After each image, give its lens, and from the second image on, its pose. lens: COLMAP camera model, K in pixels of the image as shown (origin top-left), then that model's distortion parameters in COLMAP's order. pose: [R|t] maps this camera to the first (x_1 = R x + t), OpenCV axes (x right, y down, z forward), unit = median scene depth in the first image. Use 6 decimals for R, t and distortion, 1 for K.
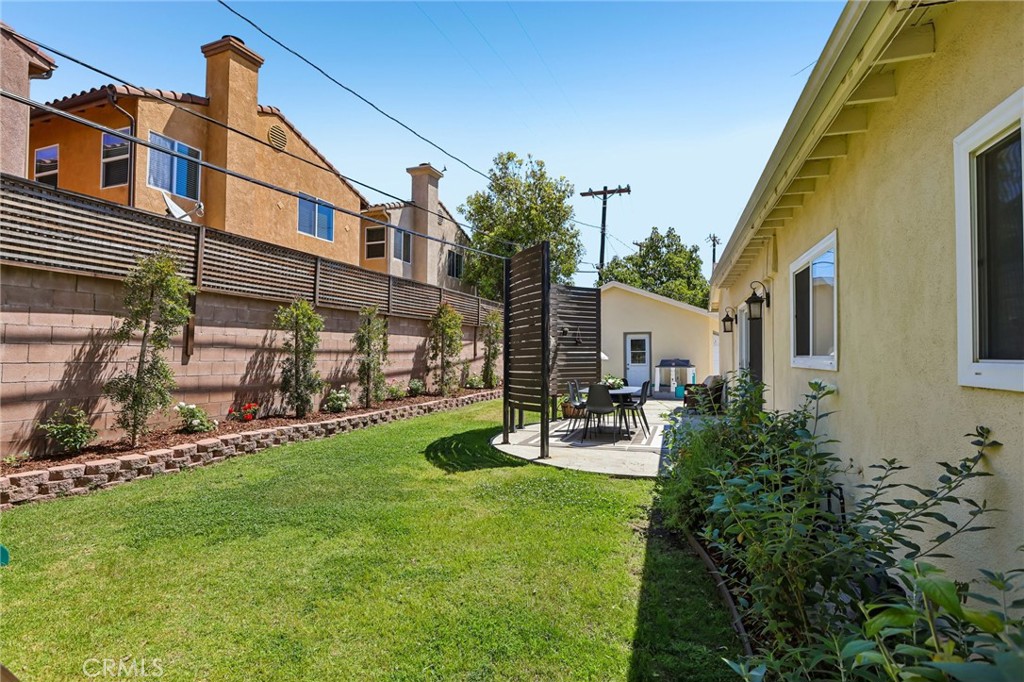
lens RADIAL K [[520.8, 0, 513.2], [0, 520.8, 338.9], [0, 0, 1]] dist [-0.001087, -0.000030]
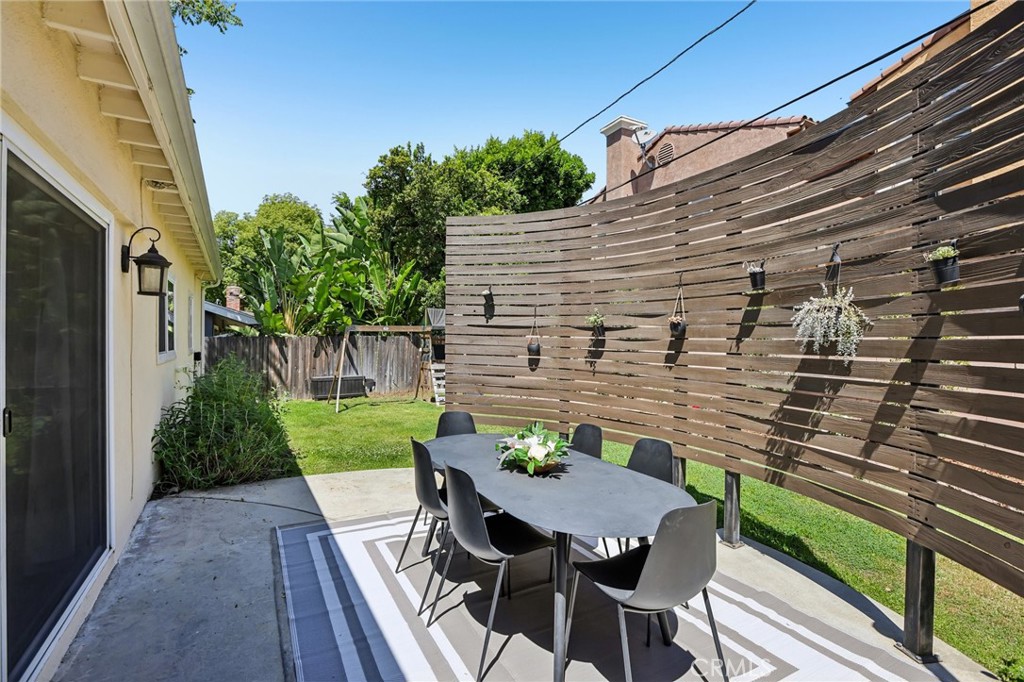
lens RADIAL K [[468.4, 0, 514.7], [0, 468.4, 340.4], [0, 0, 1]] dist [-0.042795, 0.007362]
pose [[-0.675712, -0.001812, -0.737164, 0.155369], [0.007733, 0.999925, -0.009547, 0.007648], [0.737126, -0.012151, -0.675647, 0.440647]]
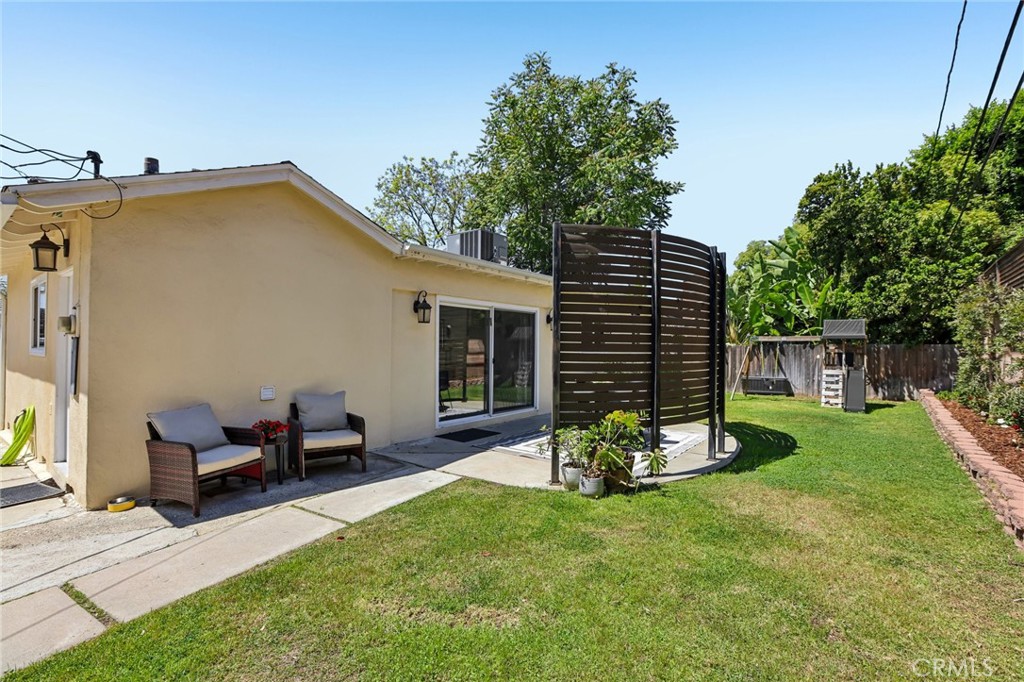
lens RADIAL K [[468.4, 0, 502.0], [0, 468.4, 341.3], [0, 0, 1]] dist [-0.042795, 0.007362]
pose [[-0.936943, -0.004710, 0.349451, 0.086495], [-0.014204, 0.999596, -0.024610, 0.010190], [-0.349194, -0.028022, -0.936631, 0.565742]]
